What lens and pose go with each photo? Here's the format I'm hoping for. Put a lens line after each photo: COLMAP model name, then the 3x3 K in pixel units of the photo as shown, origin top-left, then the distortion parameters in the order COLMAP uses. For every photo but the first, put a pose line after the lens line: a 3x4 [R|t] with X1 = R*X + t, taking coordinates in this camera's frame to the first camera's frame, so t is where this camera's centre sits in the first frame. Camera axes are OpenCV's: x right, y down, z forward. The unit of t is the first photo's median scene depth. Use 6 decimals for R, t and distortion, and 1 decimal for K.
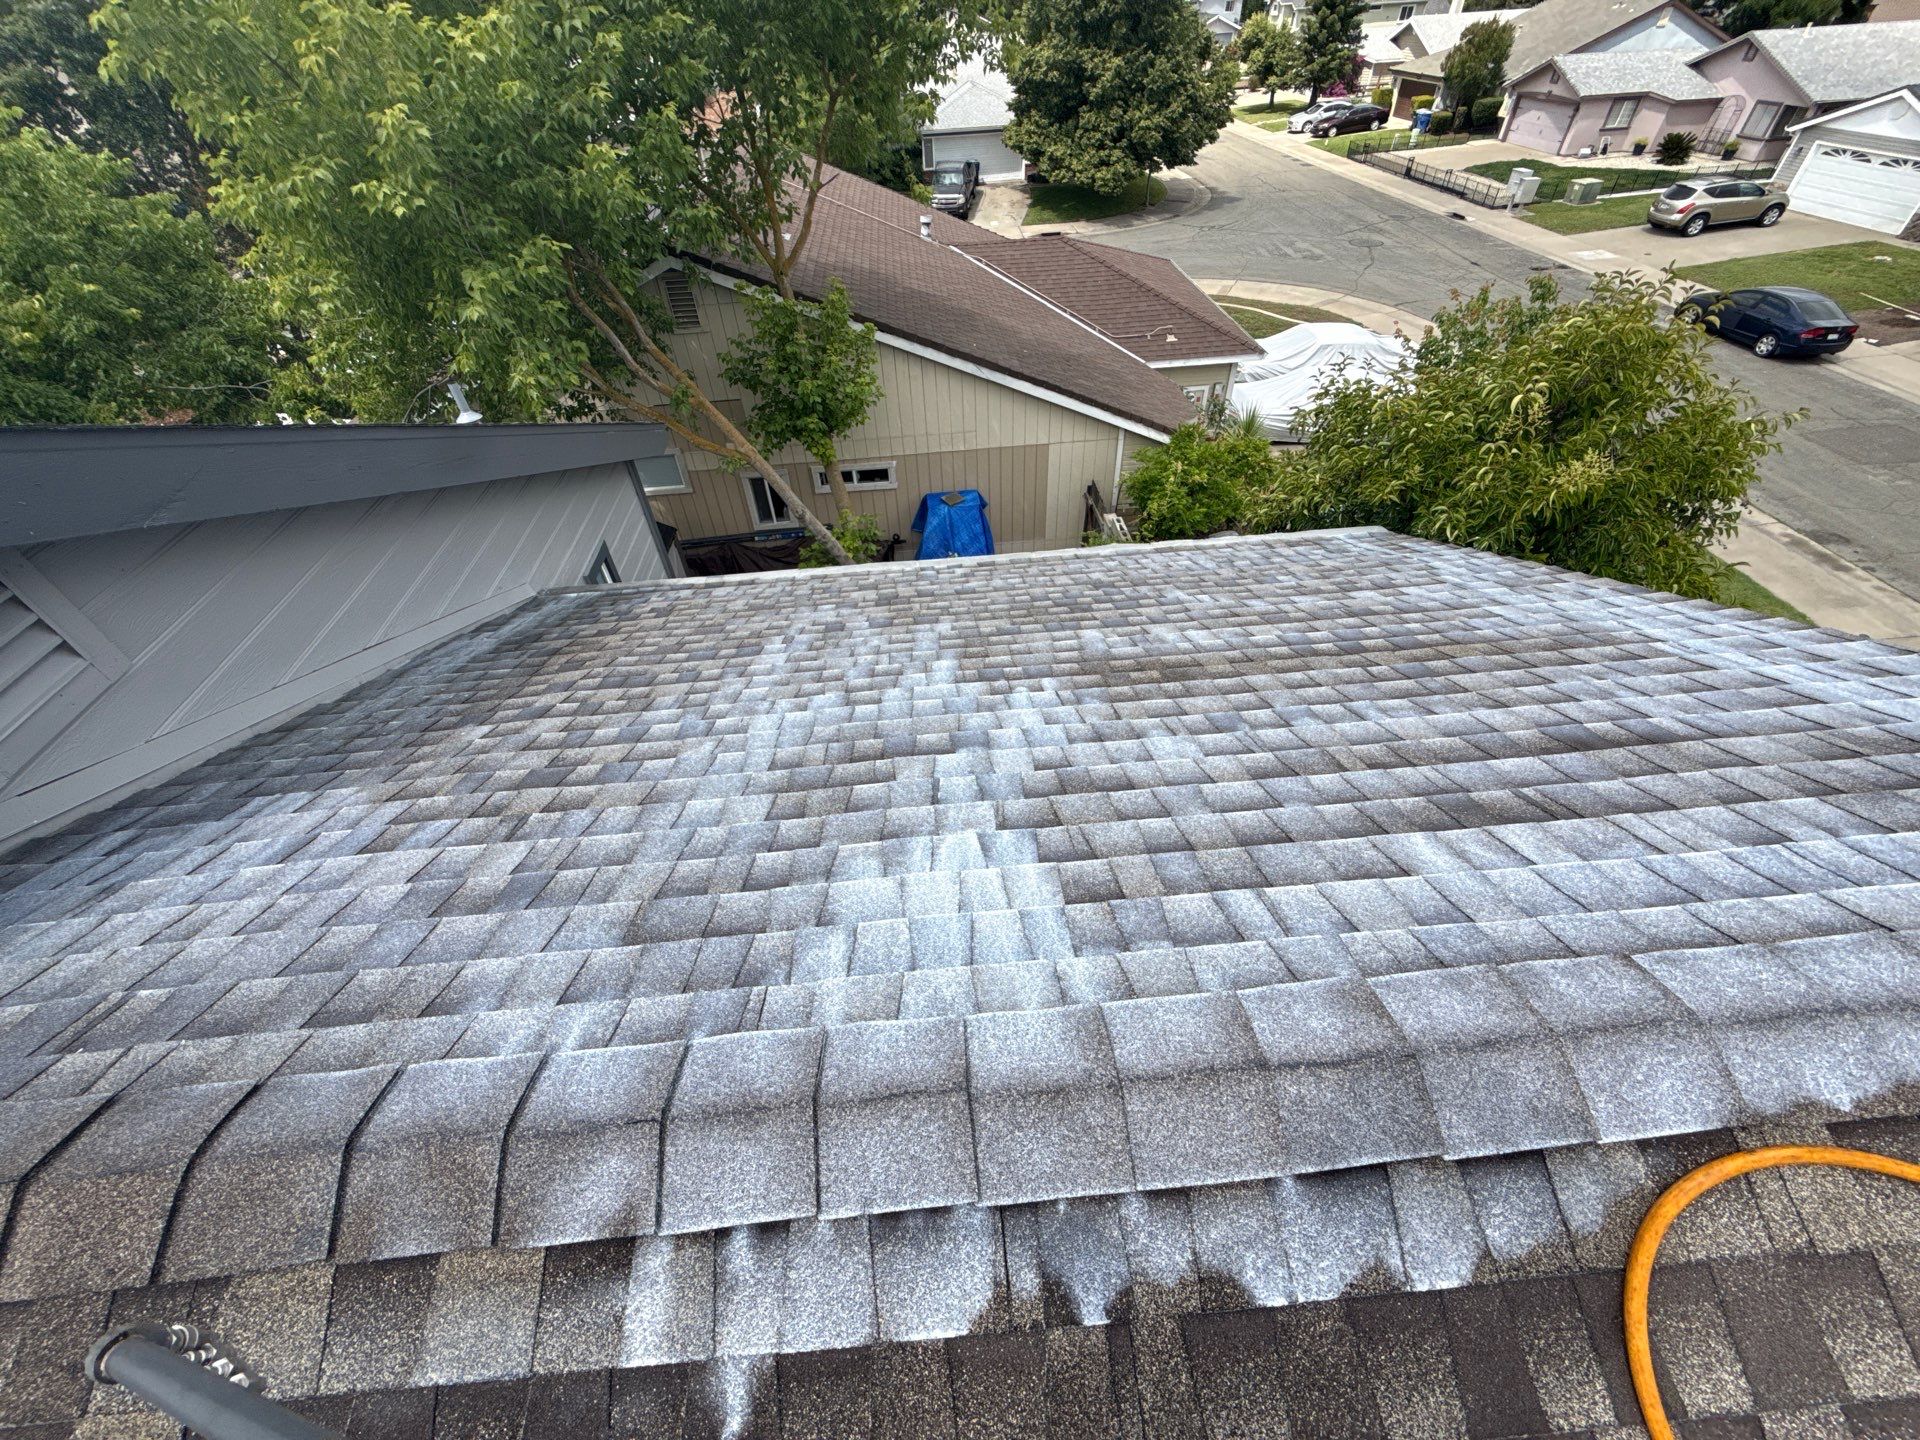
lens RADIAL K [[768.3, 0, 948.7], [0, 768.3, 706.8], [0, 0, 1]] dist [0.006987, -0.001331]
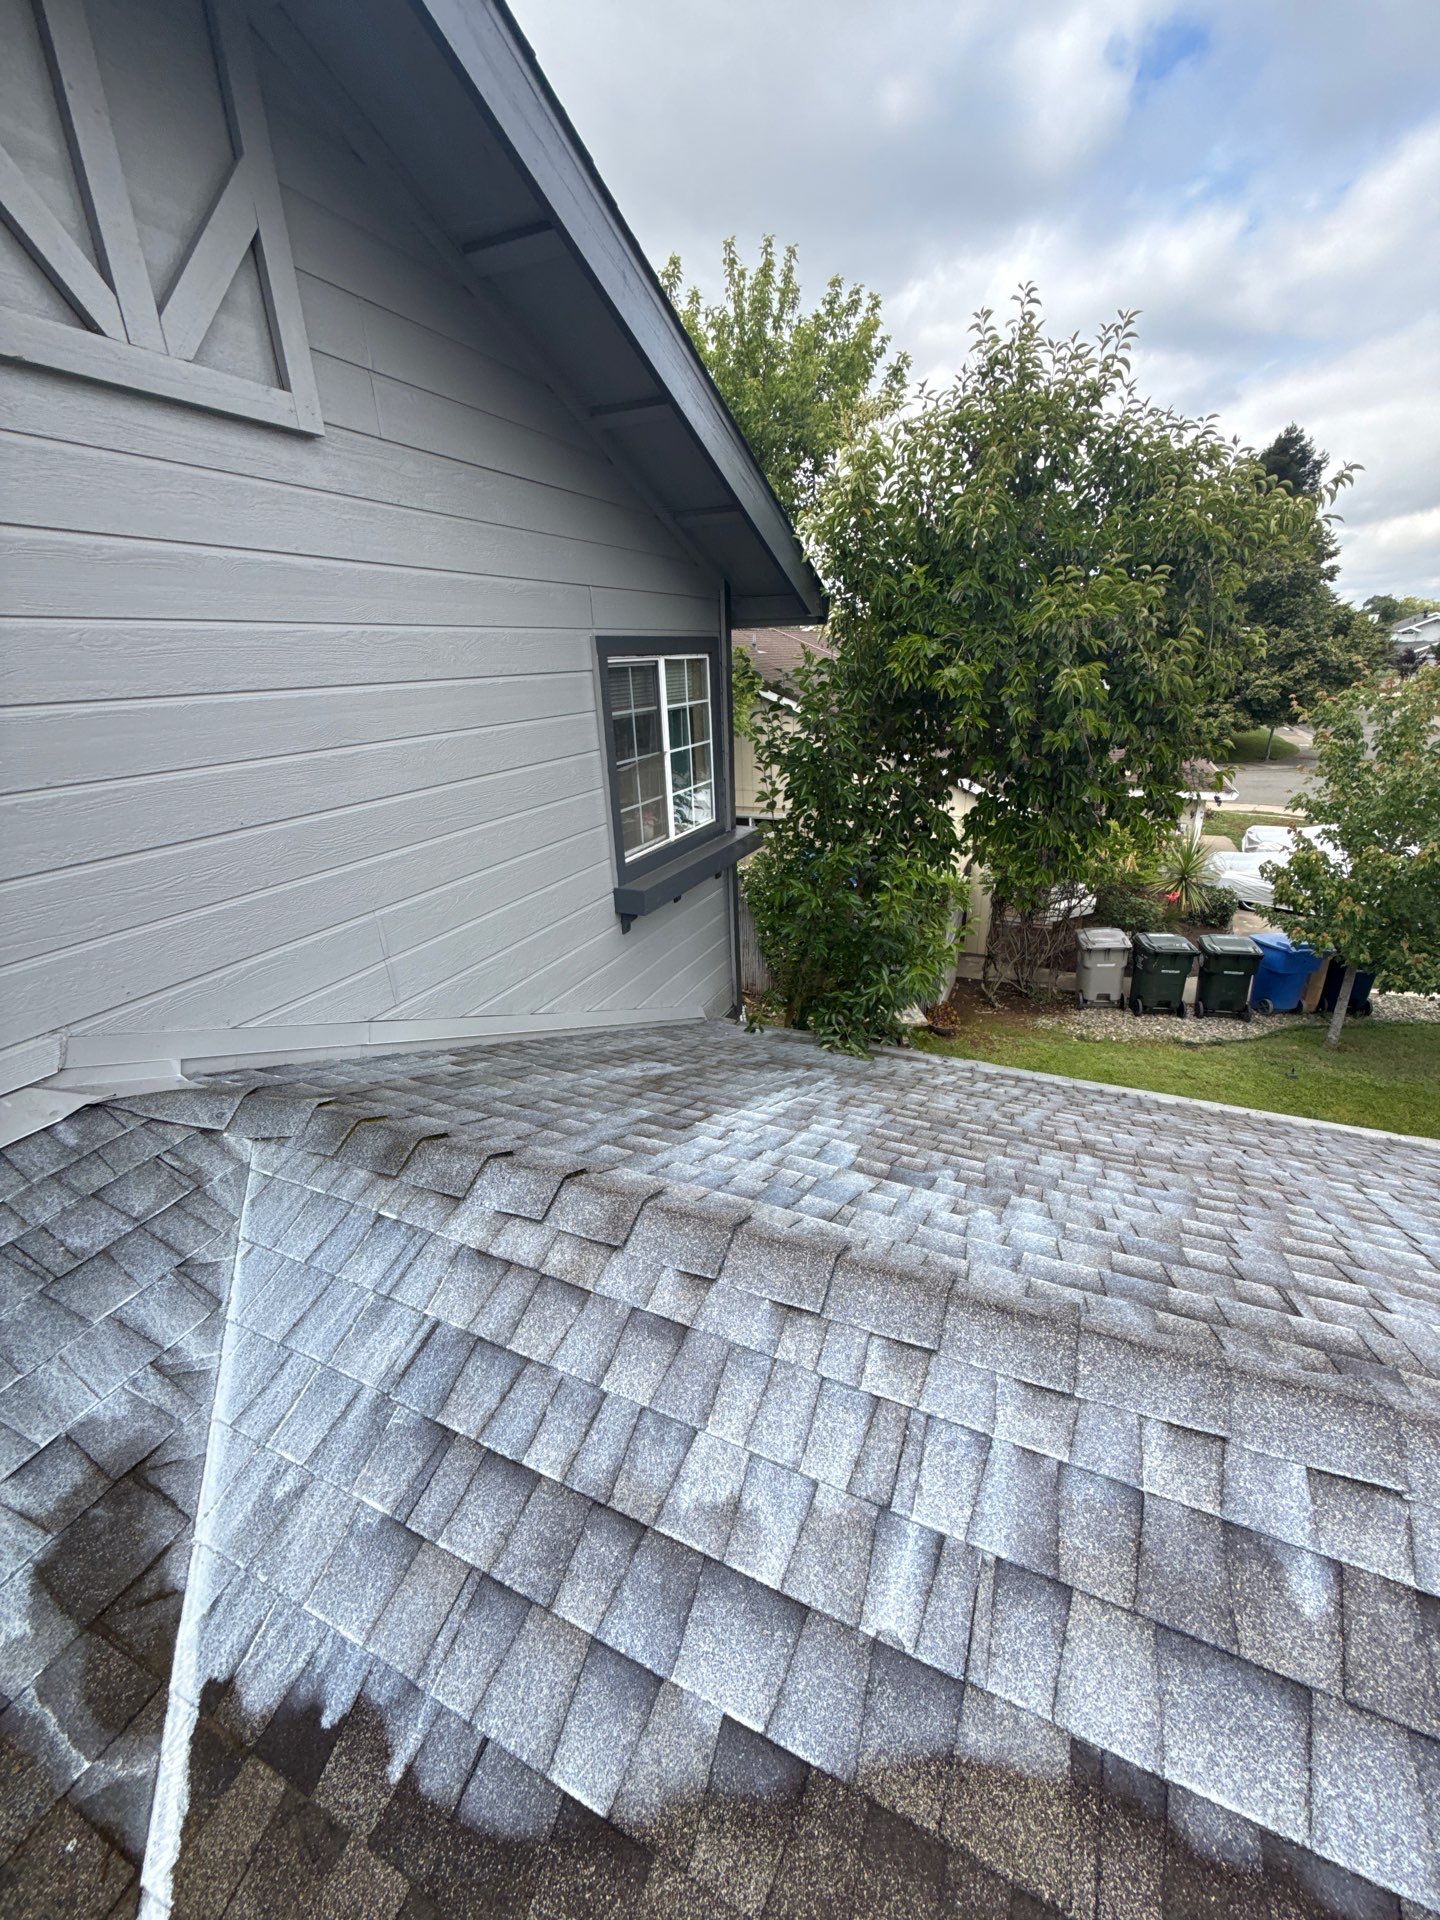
lens RADIAL K [[768.3, 0, 721.0], [0, 768.3, 952.3], [0, 0, 1]] dist [0.006987, -0.001331]
pose [[0.877998, 0.184507, -0.441675, 0.141509], [-0.332019, 0.899413, -0.284289, 0.077197], [0.344795, 0.396250, 0.850942, 0.041223]]
